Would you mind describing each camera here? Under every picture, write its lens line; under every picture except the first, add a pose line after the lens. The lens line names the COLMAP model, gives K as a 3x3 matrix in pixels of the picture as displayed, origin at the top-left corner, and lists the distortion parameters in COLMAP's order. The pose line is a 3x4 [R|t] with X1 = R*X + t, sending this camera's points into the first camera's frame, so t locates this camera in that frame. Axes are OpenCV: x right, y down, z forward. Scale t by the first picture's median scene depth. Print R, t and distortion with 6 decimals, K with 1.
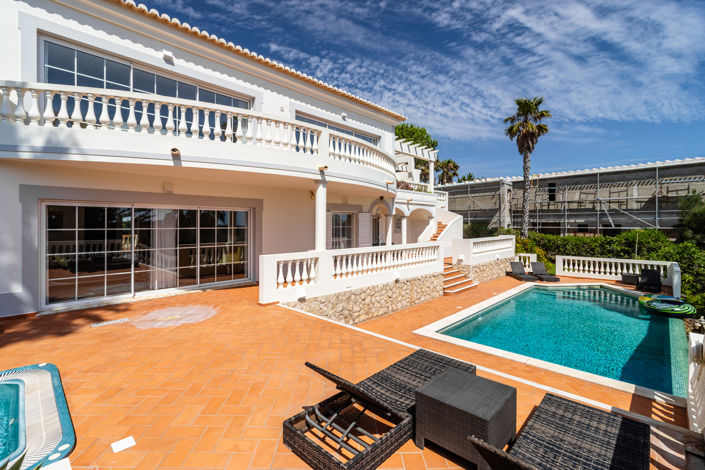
lens RADIAL K [[325.0, 0, 354.0], [0, 325.0, 226.7], [0, 0, 1]] dist [0.003794, 0.000657]
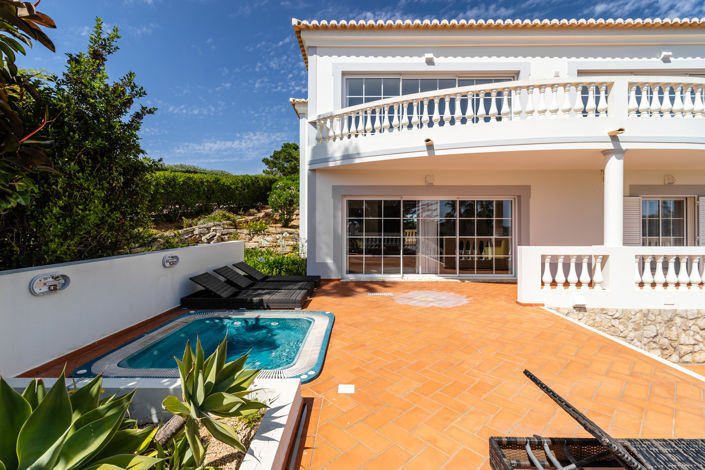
lens RADIAL K [[325.0, 0, 354.0], [0, 325.0, 226.7], [0, 0, 1]] dist [0.003794, 0.000657]
pose [[0.678684, -0.004082, -0.734419, 0.048993], [-0.001367, 0.999976, -0.006822, 0.043123], [0.734429, 0.005634, 0.678662, 0.094513]]
